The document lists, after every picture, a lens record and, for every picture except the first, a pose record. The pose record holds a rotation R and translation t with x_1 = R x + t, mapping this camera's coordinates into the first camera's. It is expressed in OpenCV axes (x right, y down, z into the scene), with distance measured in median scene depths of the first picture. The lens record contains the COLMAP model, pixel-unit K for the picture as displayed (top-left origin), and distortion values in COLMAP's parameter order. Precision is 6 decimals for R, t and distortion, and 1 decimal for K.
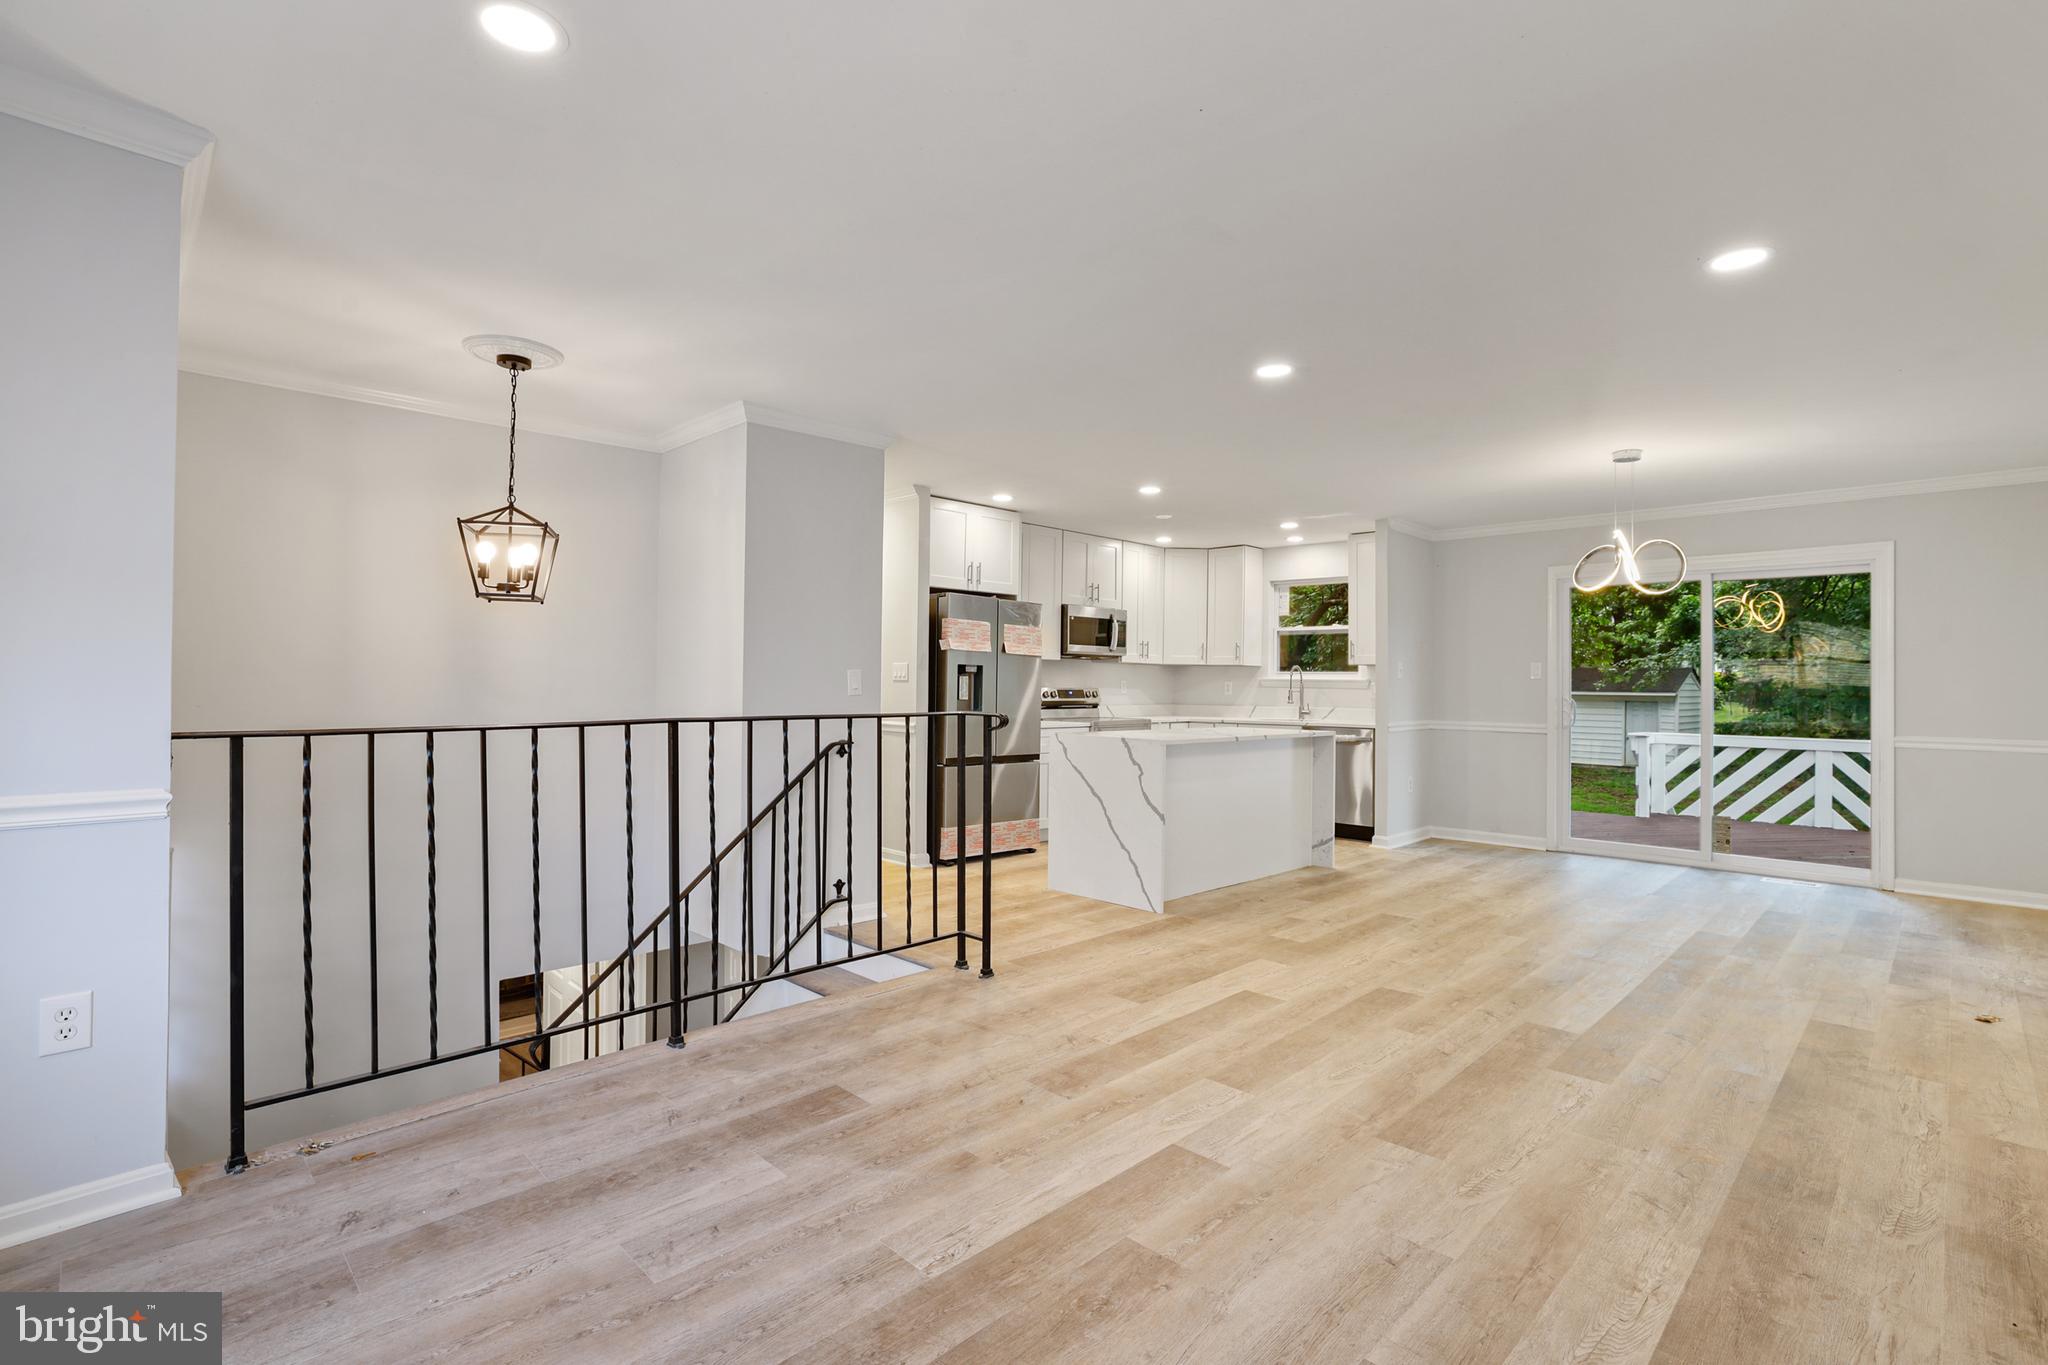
lens RADIAL K [[965.0, 0, 1025.6], [0, 965.0, 683.8], [0, 0, 1]] dist [0.003027, -0.000009]
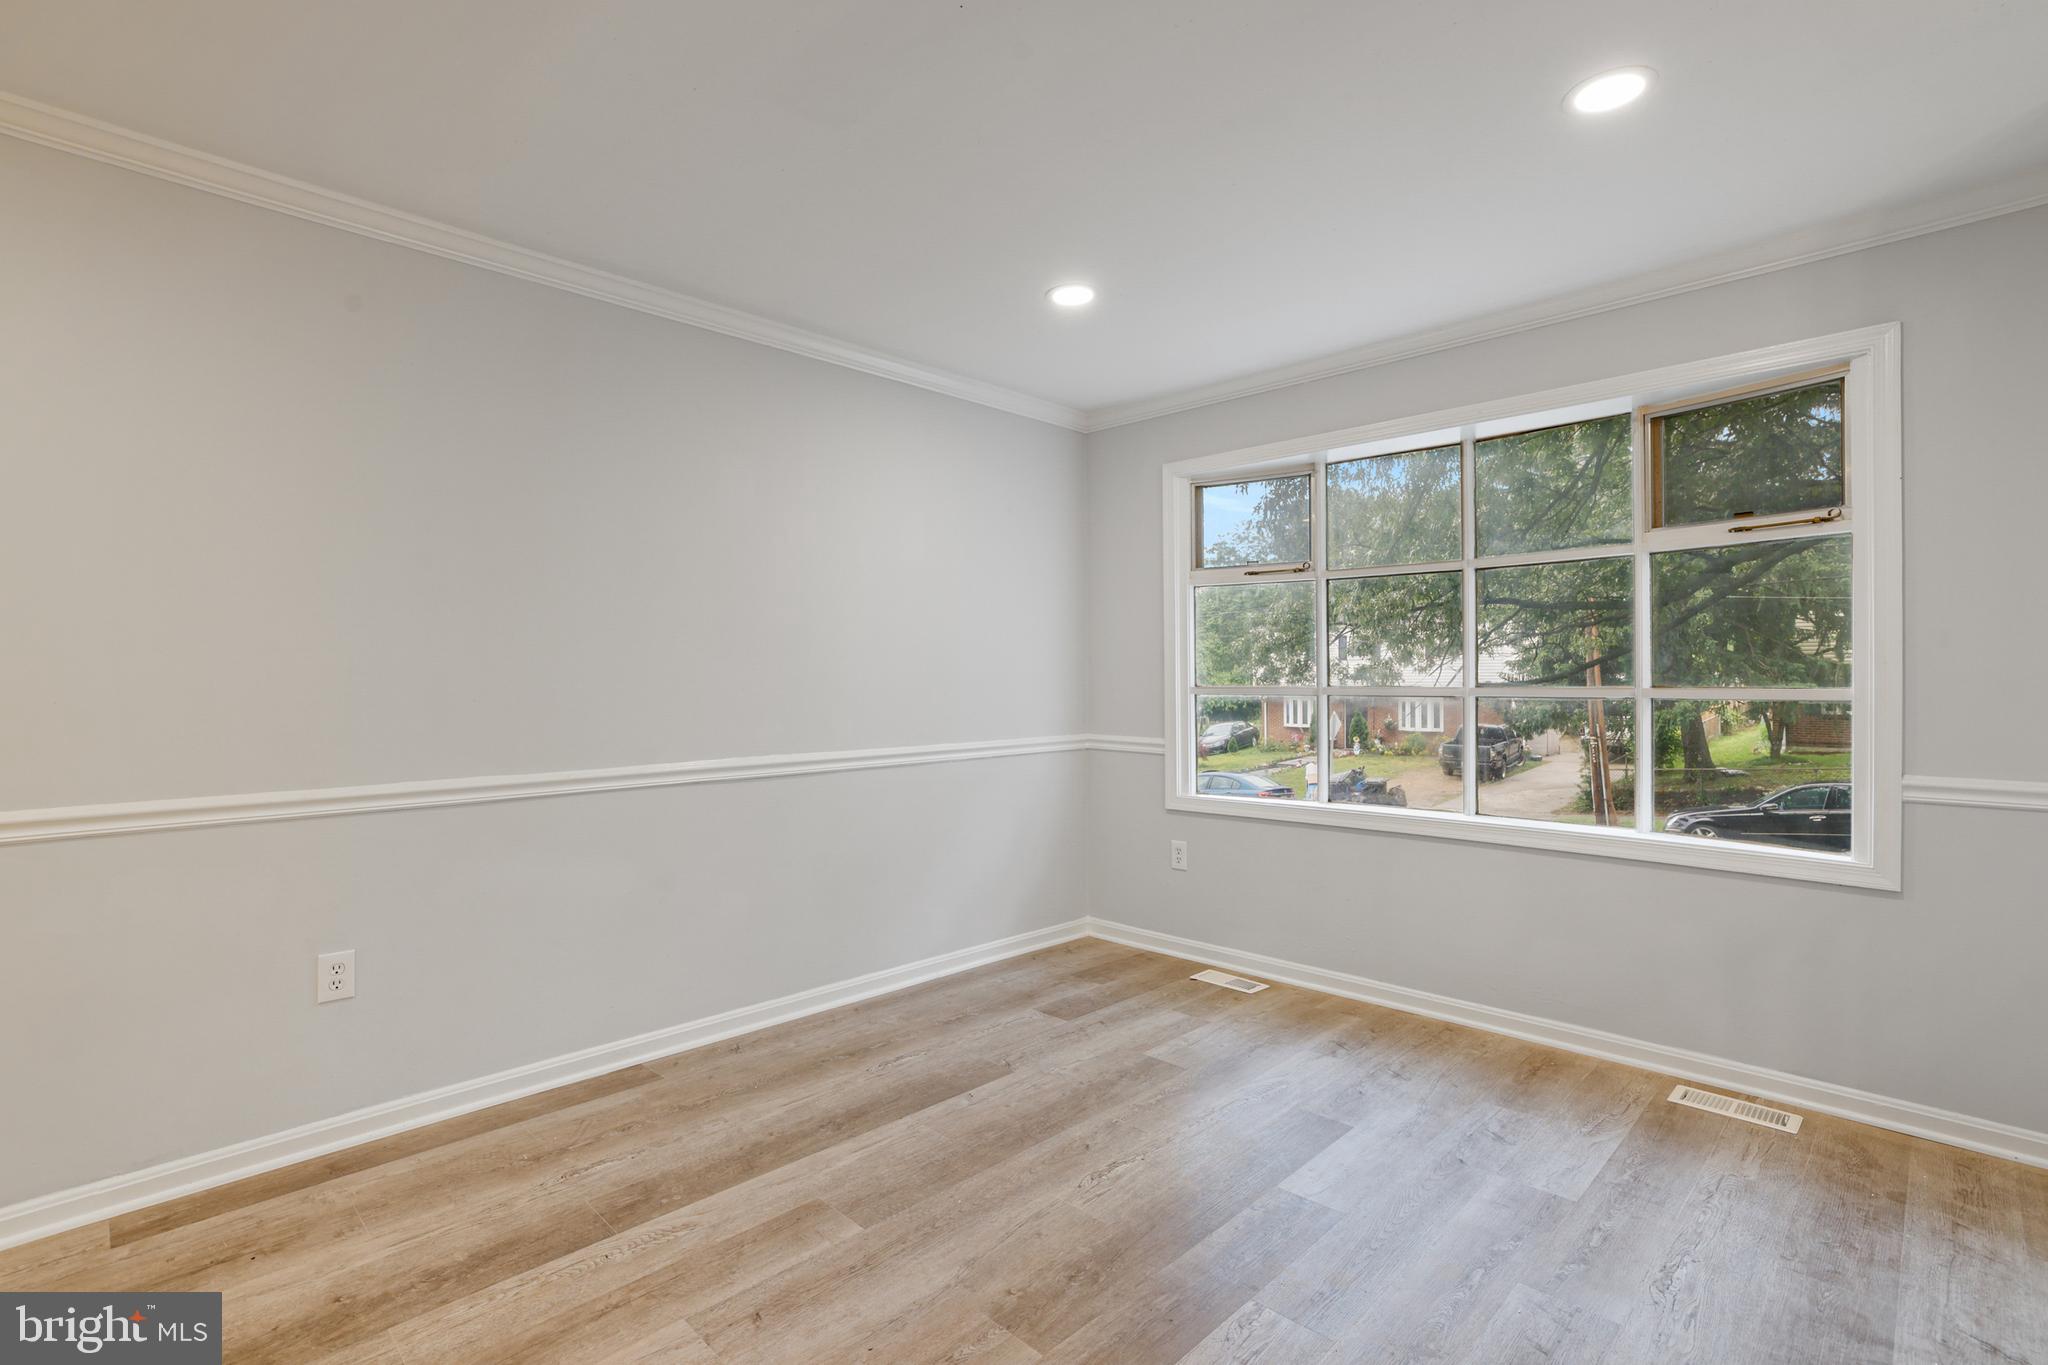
lens RADIAL K [[965.0, 0, 1024.8], [0, 965.0, 679.0], [0, 0, 1]] dist [0.003027, -0.000009]
pose [[-0.999983, -0.004846, -0.003126, 0.063516], [-0.004861, 0.999978, 0.004590, -0.004742], [0.003104, 0.004605, -0.999985, 0.923236]]
